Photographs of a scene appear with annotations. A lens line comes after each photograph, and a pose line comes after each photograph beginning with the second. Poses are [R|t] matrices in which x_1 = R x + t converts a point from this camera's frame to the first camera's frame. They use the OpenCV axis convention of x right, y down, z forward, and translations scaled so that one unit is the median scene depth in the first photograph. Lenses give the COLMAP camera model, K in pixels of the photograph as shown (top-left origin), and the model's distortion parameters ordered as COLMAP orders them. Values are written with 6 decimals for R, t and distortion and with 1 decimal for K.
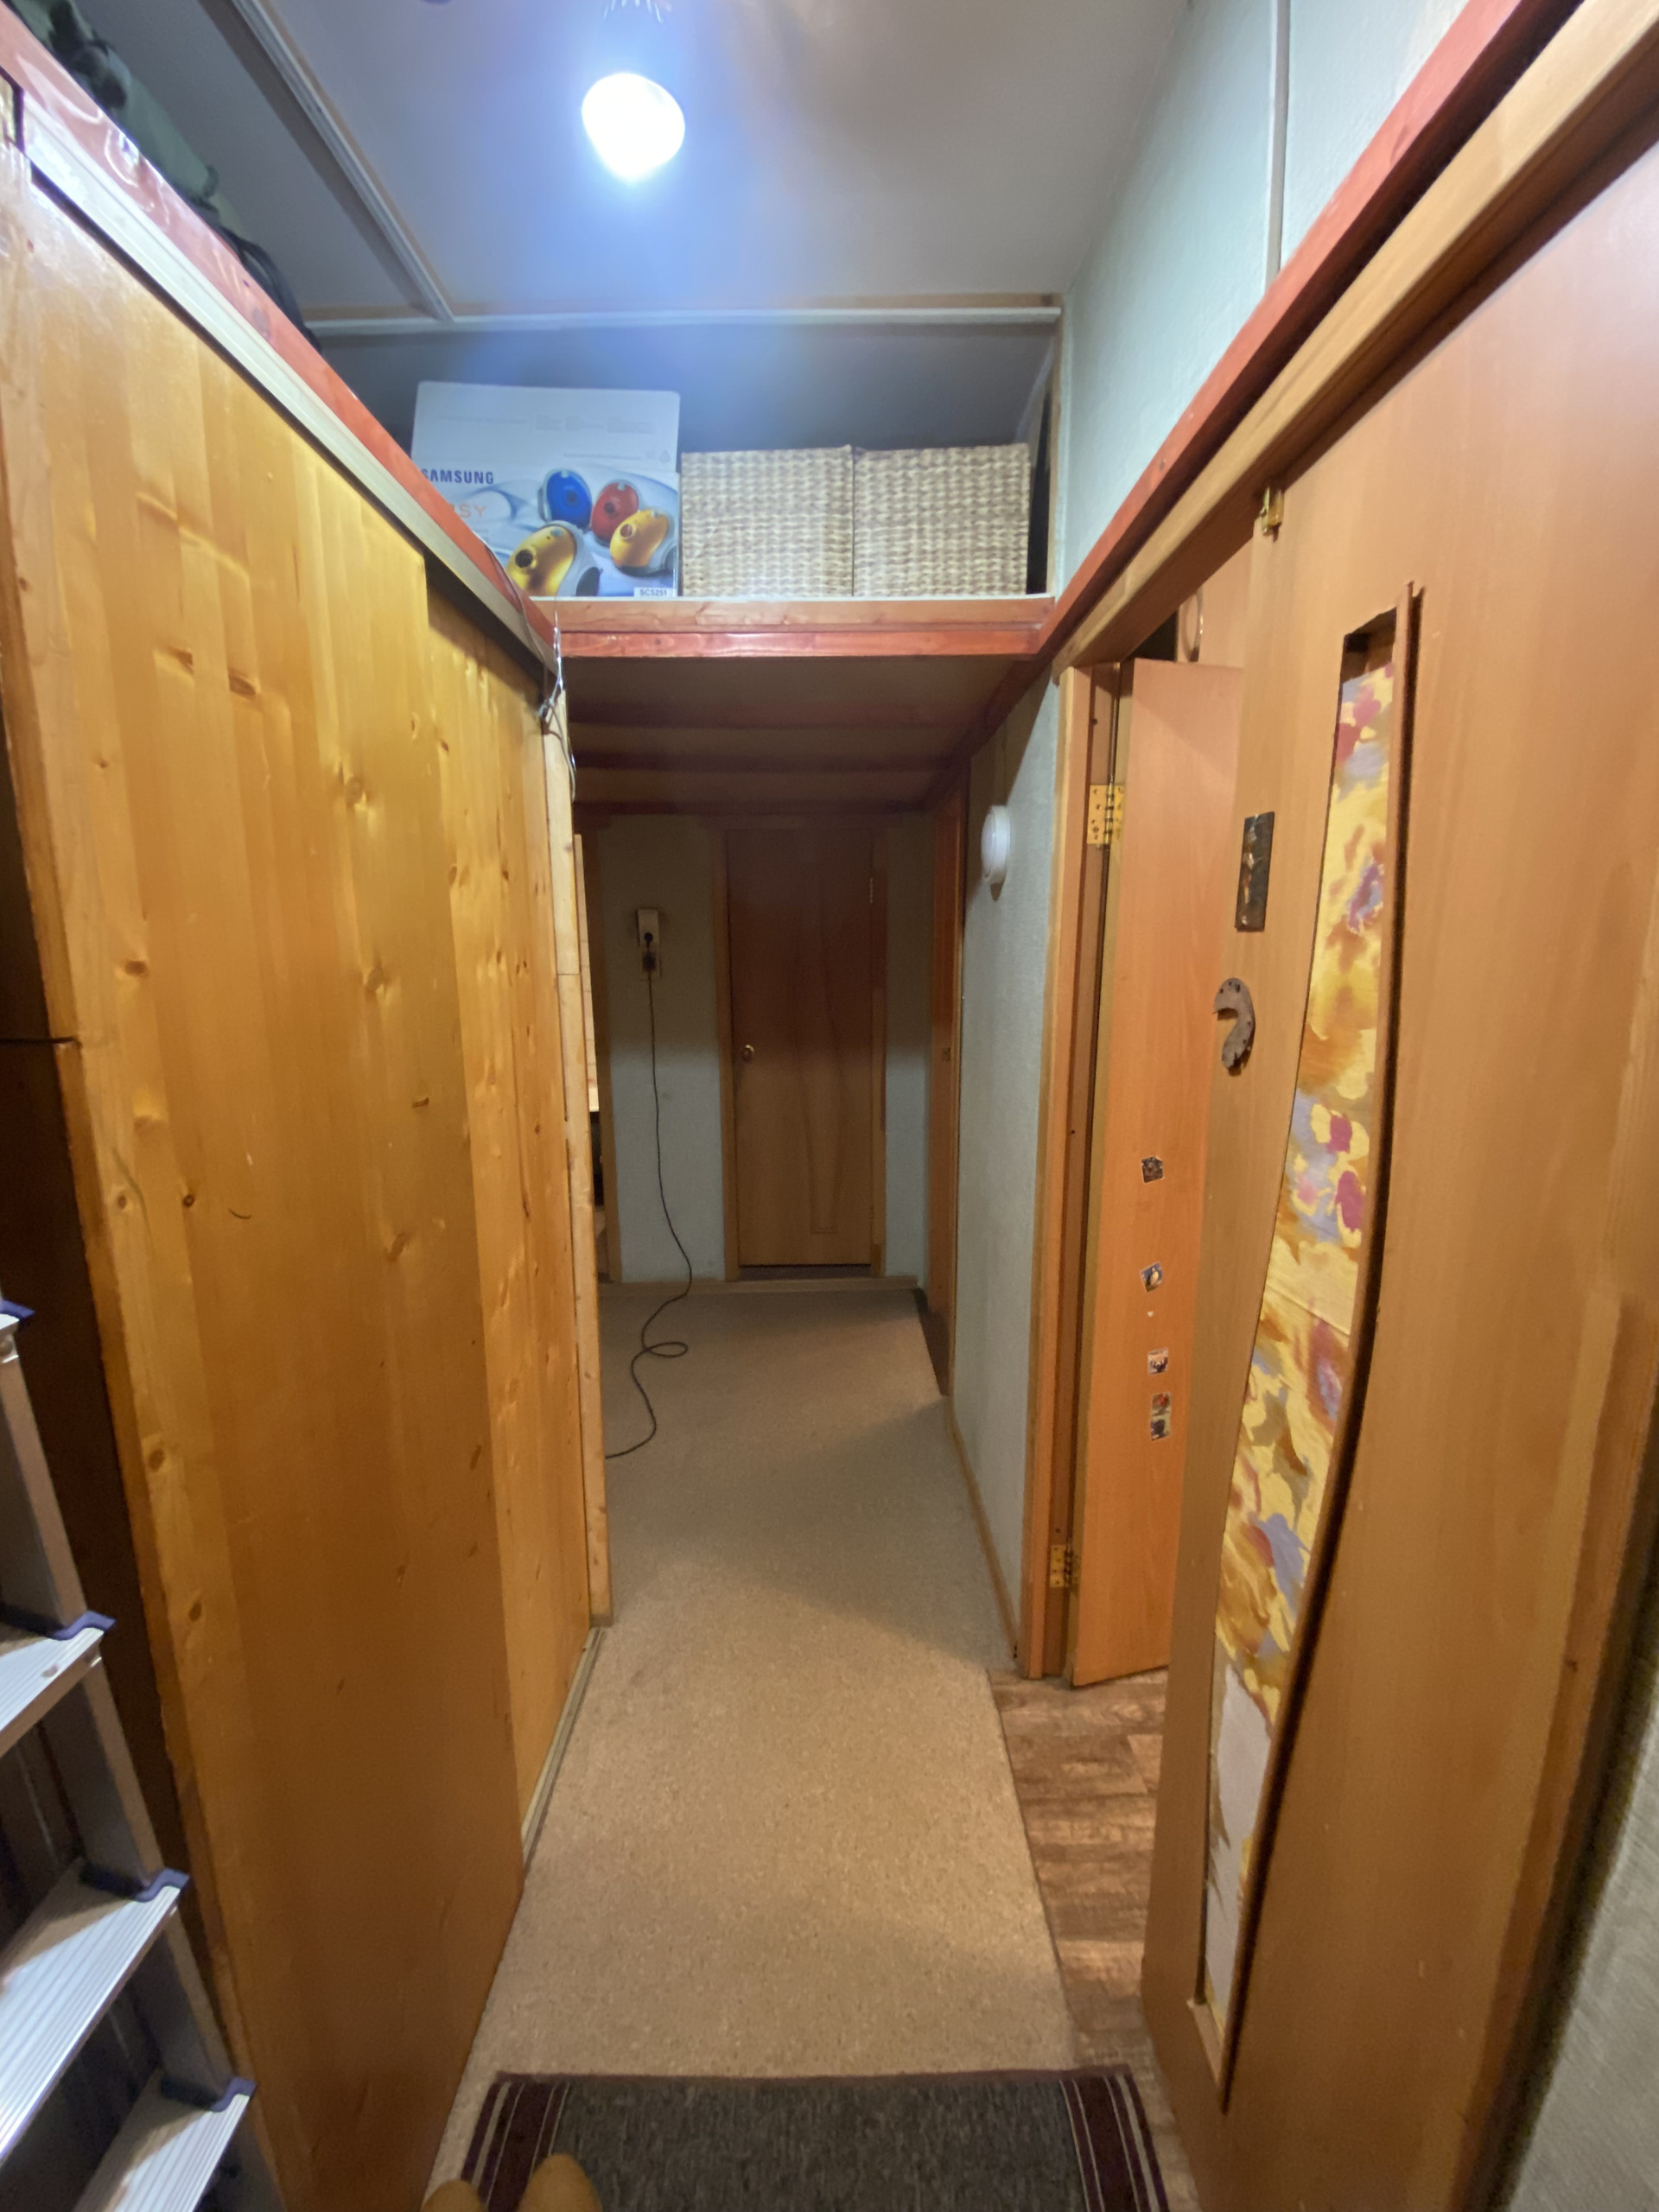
lens RADIAL K [[896.1, 0, 825.5], [0, 896.1, 1105.1], [0, 0, 1]] dist [0.039235, -0.027732]
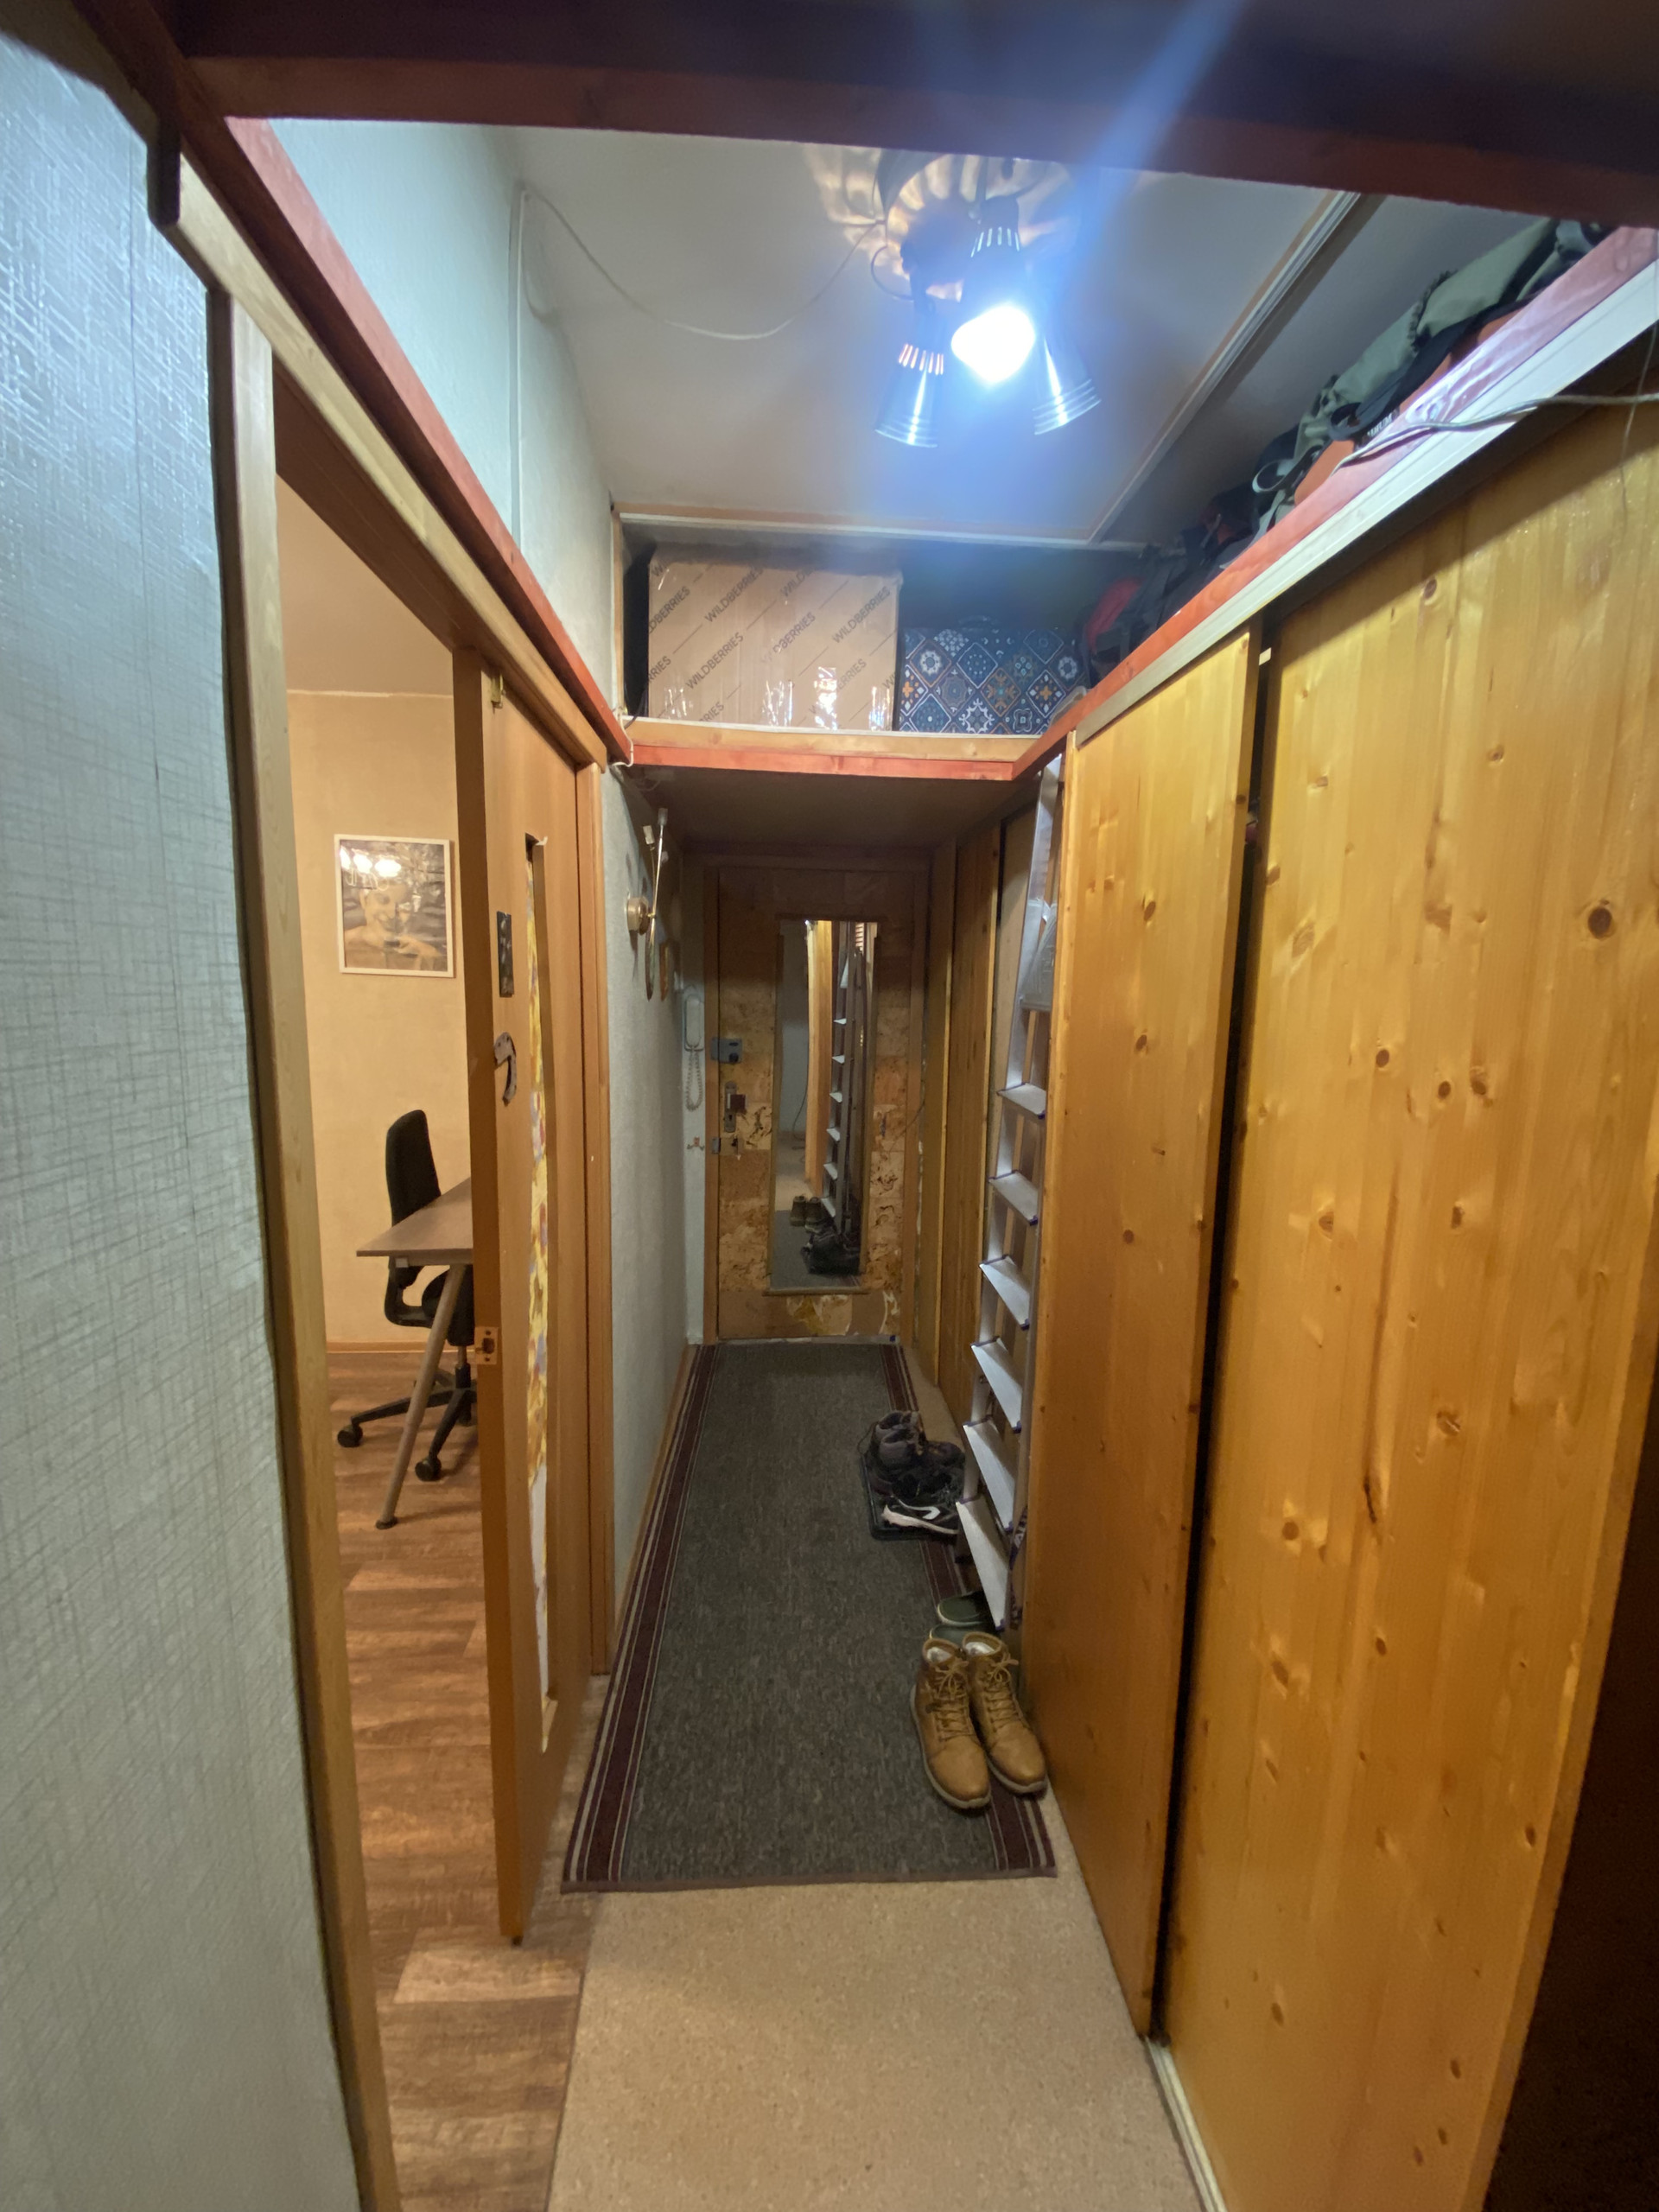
lens RADIAL K [[896.1, 0, 825.5], [0, 896.1, 1105.1], [0, 0, 1]] dist [0.039235, -0.027732]
pose [[-0.997731, -0.006171, -0.067044, 0.059618], [-0.026526, 0.951280, 0.307185, -0.362414], [0.061882, 0.308266, -0.949285, 1.842867]]
